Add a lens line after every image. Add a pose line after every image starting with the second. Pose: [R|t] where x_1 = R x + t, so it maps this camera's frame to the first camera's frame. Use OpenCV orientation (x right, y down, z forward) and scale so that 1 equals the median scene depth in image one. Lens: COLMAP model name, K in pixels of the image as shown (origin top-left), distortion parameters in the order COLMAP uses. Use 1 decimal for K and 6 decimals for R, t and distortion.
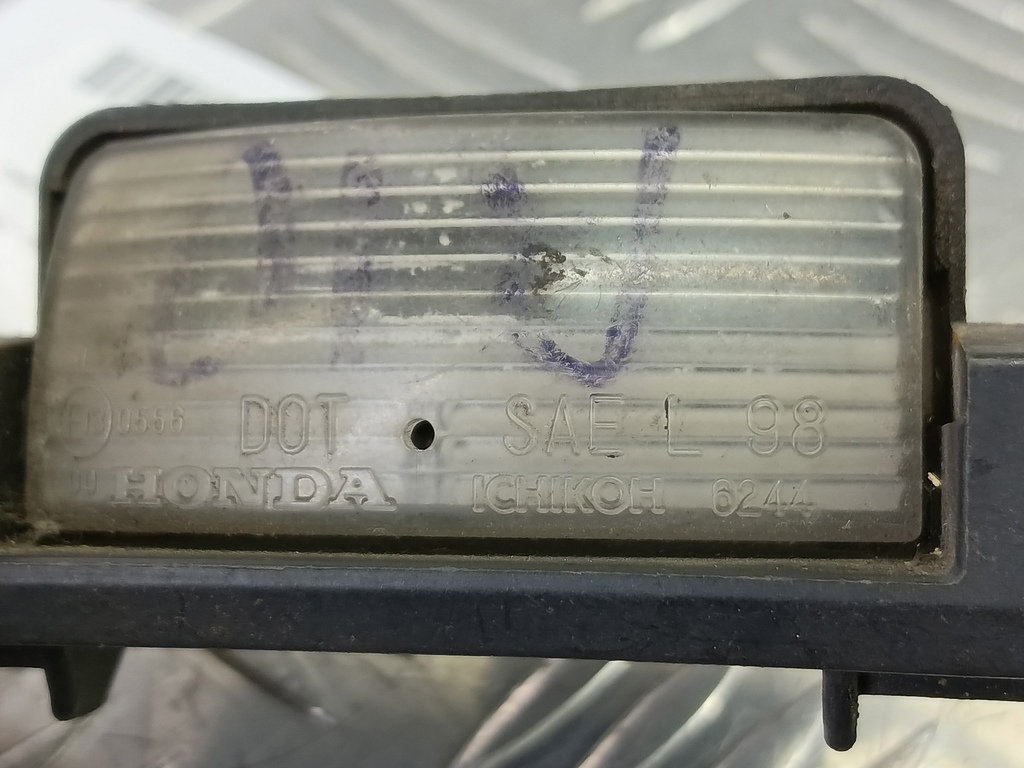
lens RADIAL K [[1397.6, 0, 510.5], [0, 1397.6, 388.9], [0, 0, 1]] dist [0.078290, 0.000000]
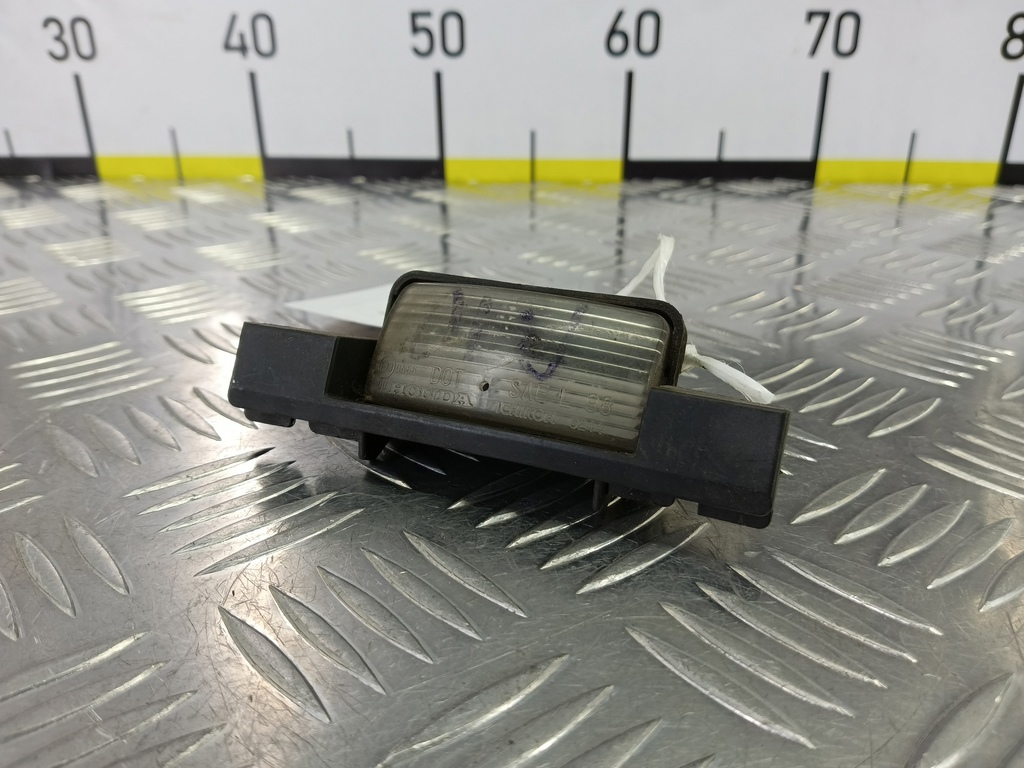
lens RADIAL K [[824.4, 0, 516.7], [0, 824.4, 382.2], [0, 0, 1]] dist [-0.033017, 0.002499]
pose [[0.967766, 0.180749, -0.175381, 0.316910], [-0.195048, 0.978440, -0.067902, 0.130638], [0.159327, 0.099921, 0.982156, -0.781890]]
